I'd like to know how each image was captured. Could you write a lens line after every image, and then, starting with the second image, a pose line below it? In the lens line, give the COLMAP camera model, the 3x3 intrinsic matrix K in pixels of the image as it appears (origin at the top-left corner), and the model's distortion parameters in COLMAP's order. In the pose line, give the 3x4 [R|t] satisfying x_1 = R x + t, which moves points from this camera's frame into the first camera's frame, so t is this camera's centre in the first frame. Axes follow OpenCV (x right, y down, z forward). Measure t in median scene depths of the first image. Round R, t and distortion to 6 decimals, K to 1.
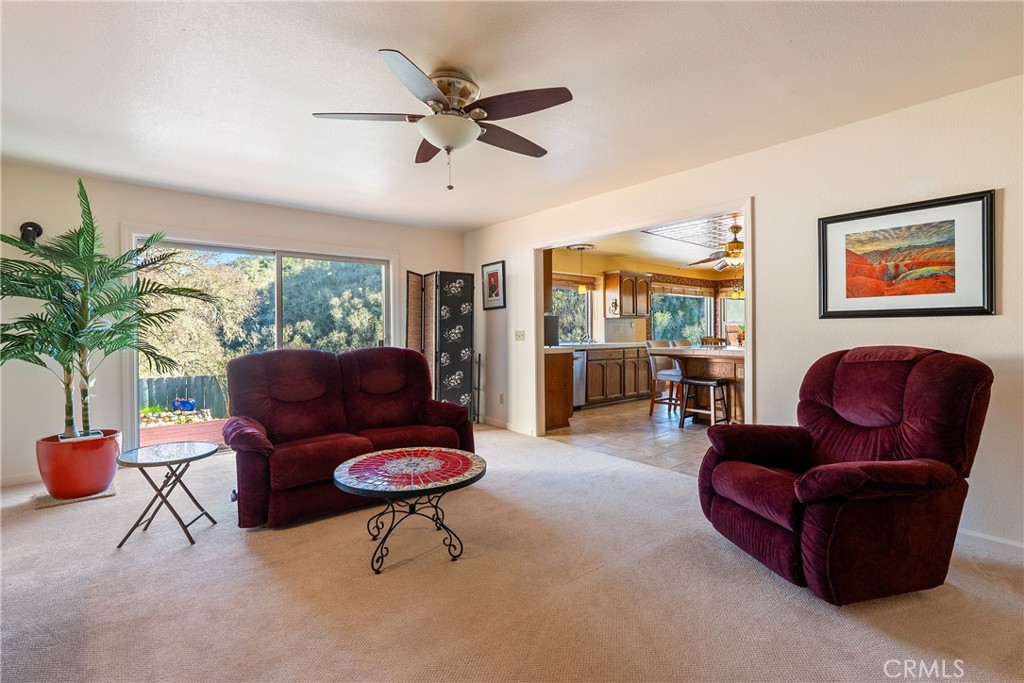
lens RADIAL K [[460.1, 0, 522.3], [0, 460.1, 327.1], [0, 0, 1]] dist [-0.011494, 0.003495]
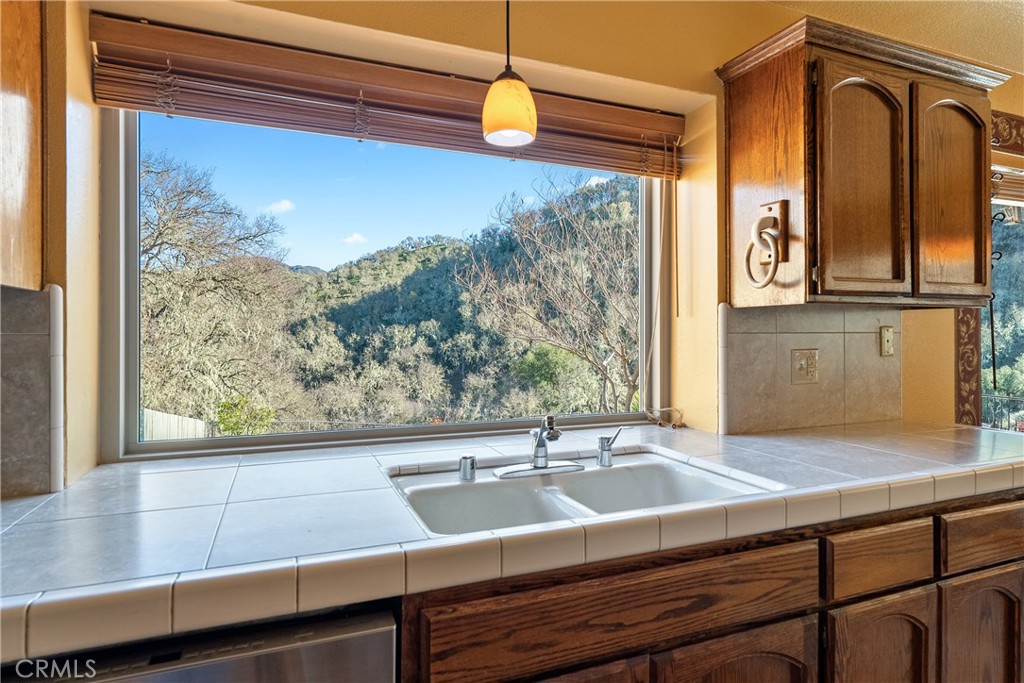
lens RADIAL K [[567.3, 0, 523.7], [0, 567.3, 335.4], [0, 0, 1]] dist [0.000631, 0.002018]
pose [[0.951602, 0.003957, -0.307308, 0.133857], [0.000613, 0.999891, 0.014775, -0.009321], [0.307333, -0.014249, 0.951495, 0.580620]]
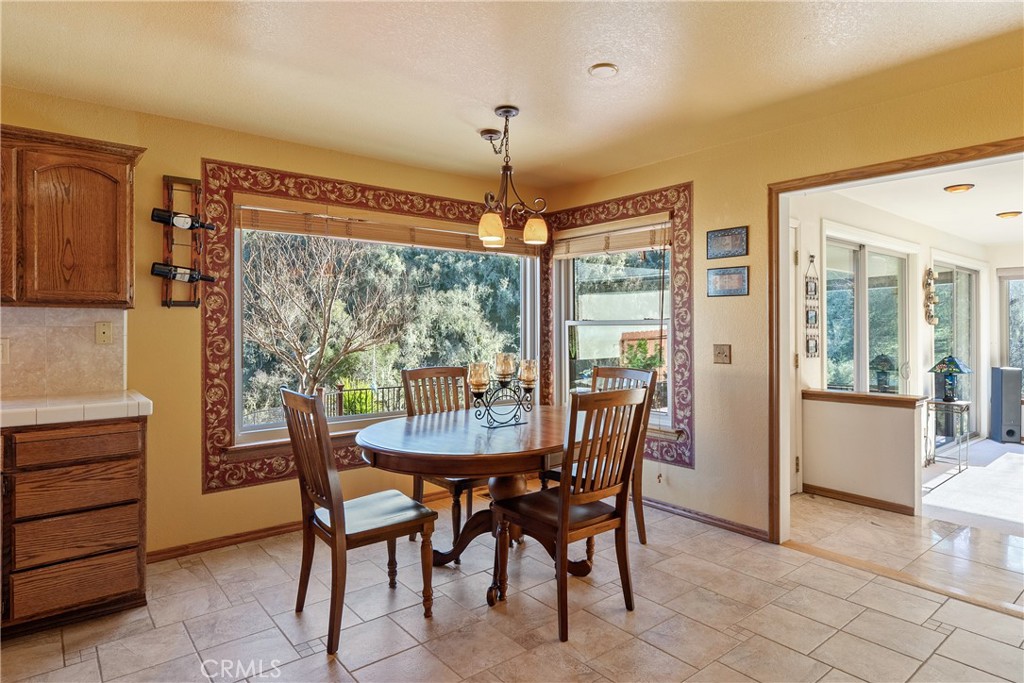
lens RADIAL K [[567.3, 0, 524.5], [0, 567.3, 332.6], [0, 0, 1]] dist [0.000631, 0.002018]
pose [[0.999935, 0.007133, -0.008947, 0.416465], [-0.006967, 0.999804, 0.018521, -0.010953], [0.009078, -0.018457, 0.999788, 0.538954]]
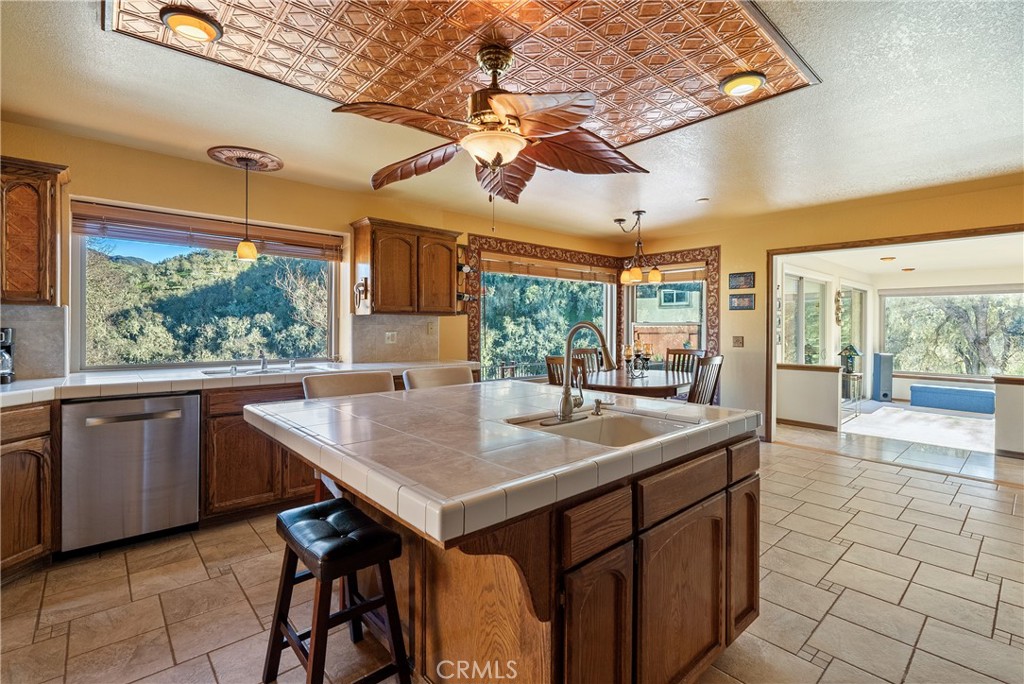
lens RADIAL K [[460.1, 0, 521.5], [0, 460.1, 333.9], [0, 0, 1]] dist [-0.011494, 0.003495]
pose [[0.999427, 0.010853, 0.032068, 0.271748], [-0.011671, 0.999609, 0.025429, -0.010885], [-0.031779, -0.025789, 0.999162, 0.378219]]
